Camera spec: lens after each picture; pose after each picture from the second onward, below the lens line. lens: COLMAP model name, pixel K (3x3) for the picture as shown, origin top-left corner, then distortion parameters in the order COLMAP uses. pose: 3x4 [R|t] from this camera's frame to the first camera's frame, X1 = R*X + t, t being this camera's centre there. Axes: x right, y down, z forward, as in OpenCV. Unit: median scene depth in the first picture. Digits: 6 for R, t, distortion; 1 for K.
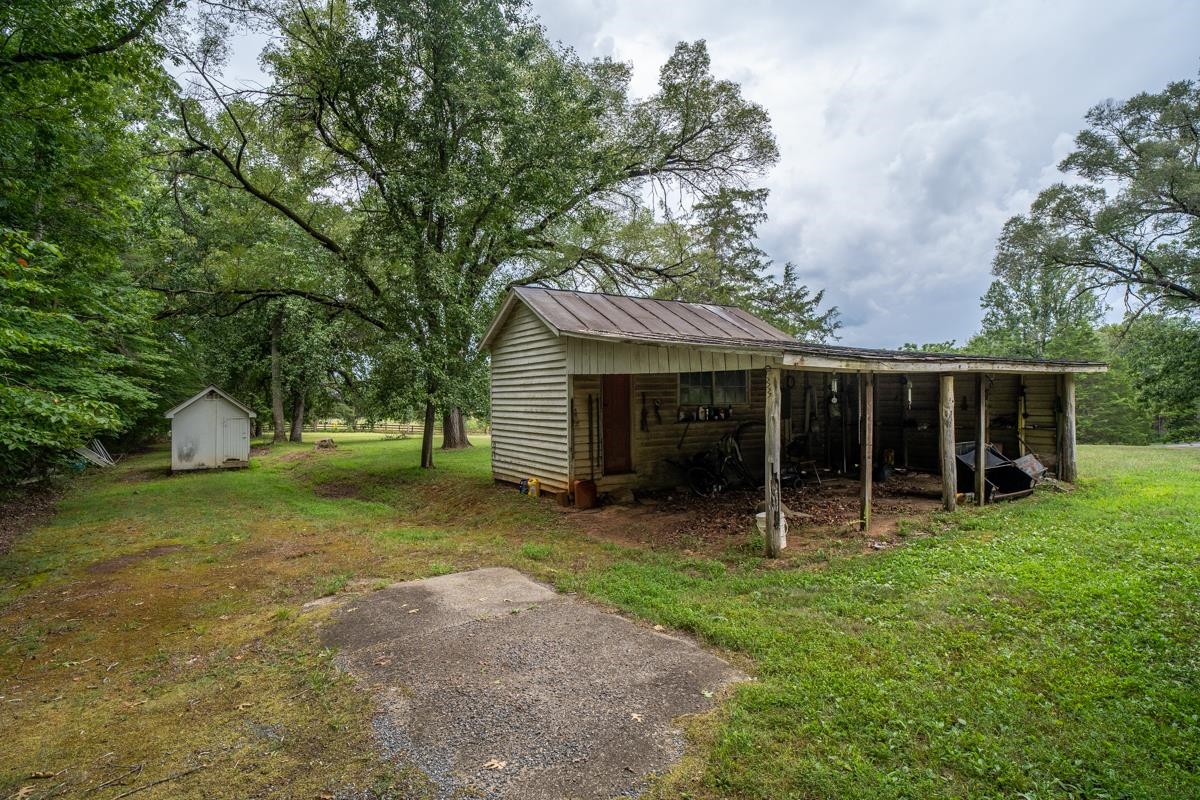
lens RADIAL K [[625.9, 0, 600.4], [0, 625.9, 409.0], [0, 0, 1]] dist [-0.059612, 0.027340]
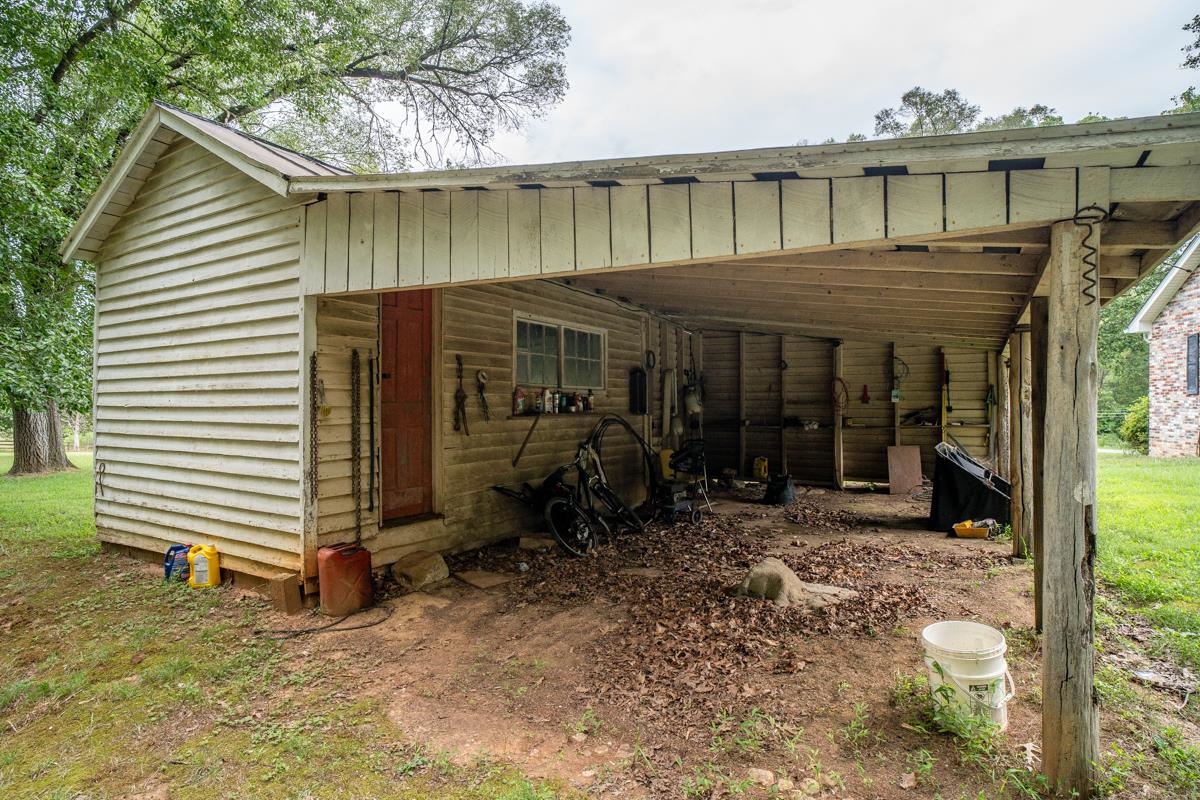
lens RADIAL K [[625.9, 0, 600.4], [0, 625.9, 409.0], [0, 0, 1]] dist [-0.059612, 0.027340]
pose [[0.883622, 0.010769, 0.468078, -0.064789], [-0.001718, 0.999803, -0.019758, 0.026160], [-0.468198, 0.016655, 0.883466, 0.505616]]
